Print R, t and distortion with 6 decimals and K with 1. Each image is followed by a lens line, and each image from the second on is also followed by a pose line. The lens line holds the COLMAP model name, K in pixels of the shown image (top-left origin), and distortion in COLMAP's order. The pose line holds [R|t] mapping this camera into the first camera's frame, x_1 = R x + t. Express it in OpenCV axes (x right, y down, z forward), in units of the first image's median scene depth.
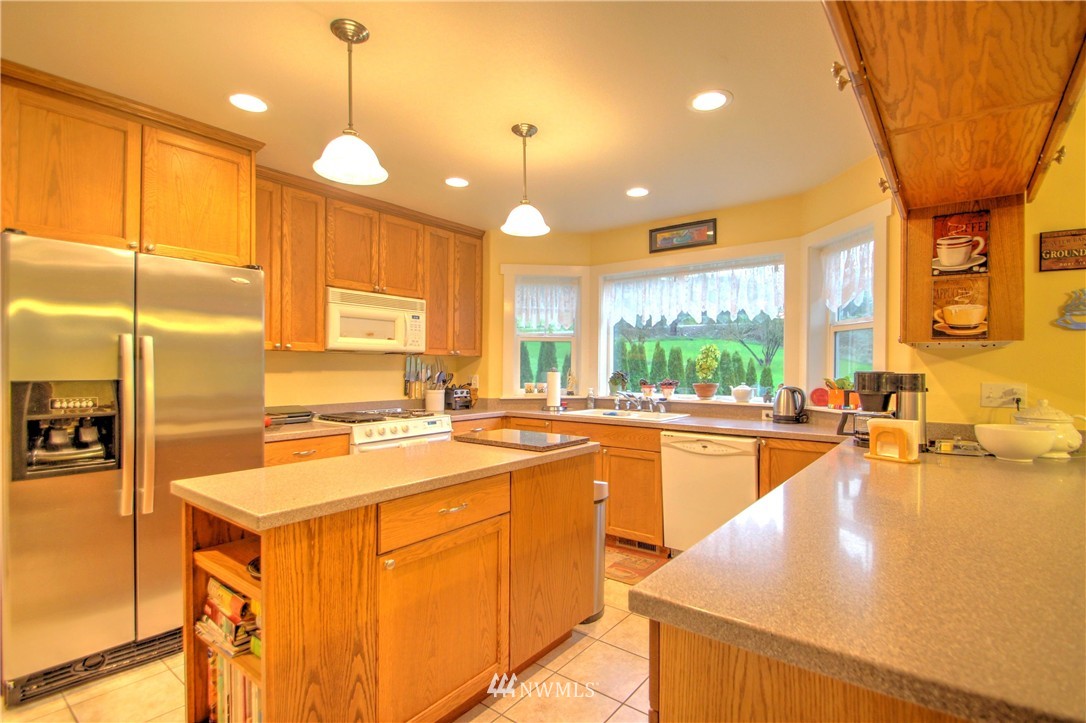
lens RADIAL K [[516.2, 0, 546.7], [0, 516.2, 367.3], [0, 0, 1]] dist [-0.006456, -0.006988]
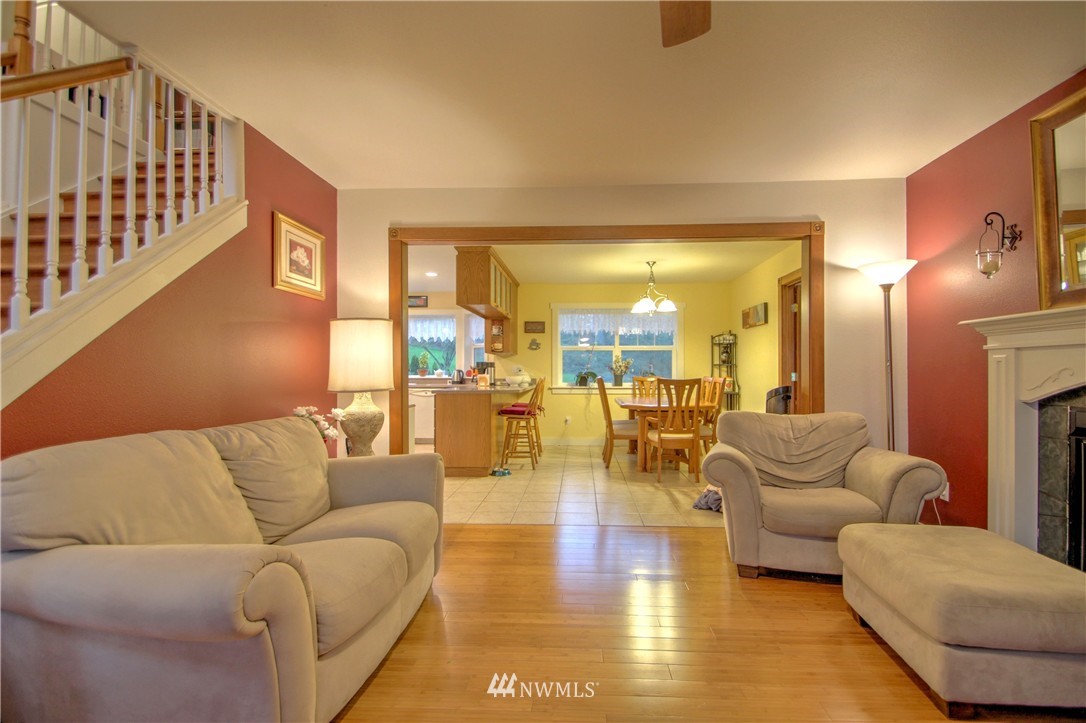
lens RADIAL K [[516.2, 0, 553.6], [0, 516.2, 365.4], [0, 0, 1]] dist [-0.006456, -0.006988]
pose [[0.820153, 0.003355, 0.572135, -0.720833], [0.004201, 0.999921, -0.011886, 0.061162], [-0.572129, 0.012152, 0.820073, -1.638817]]
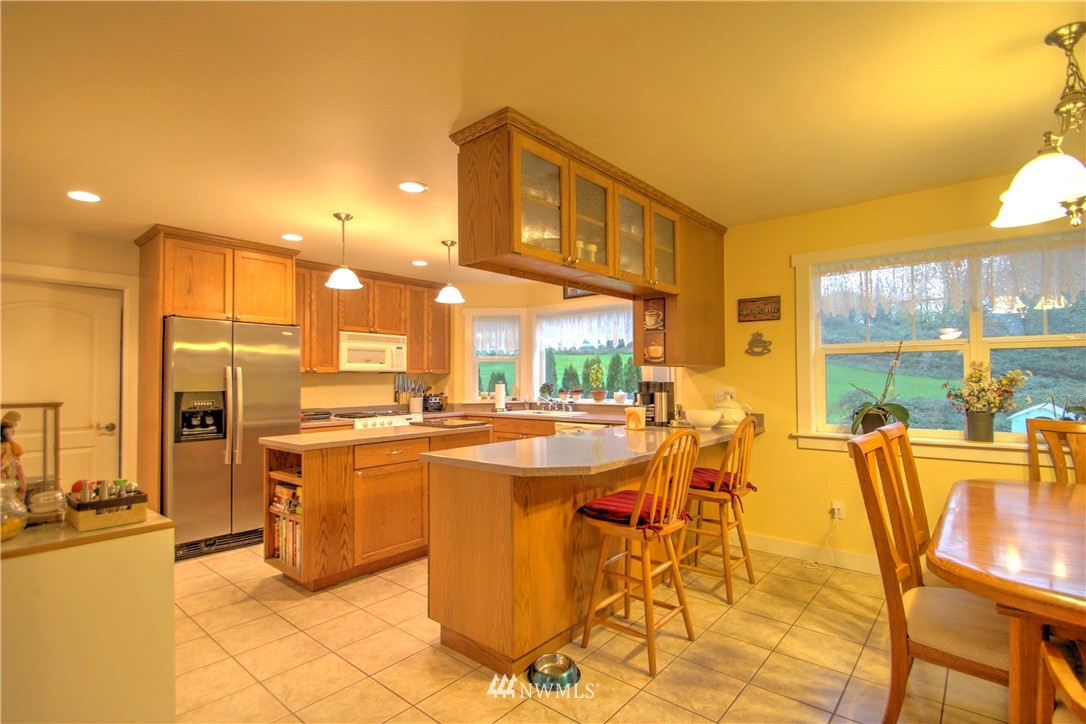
lens RADIAL K [[516.2, 0, 548.2], [0, 516.2, 365.2], [0, 0, 1]] dist [-0.006456, -0.006988]
pose [[0.998977, -0.014632, -0.042793, 0.330739], [0.013419, 0.999504, -0.028501, -0.000432], [0.043188, 0.027897, 0.998677, -0.643127]]
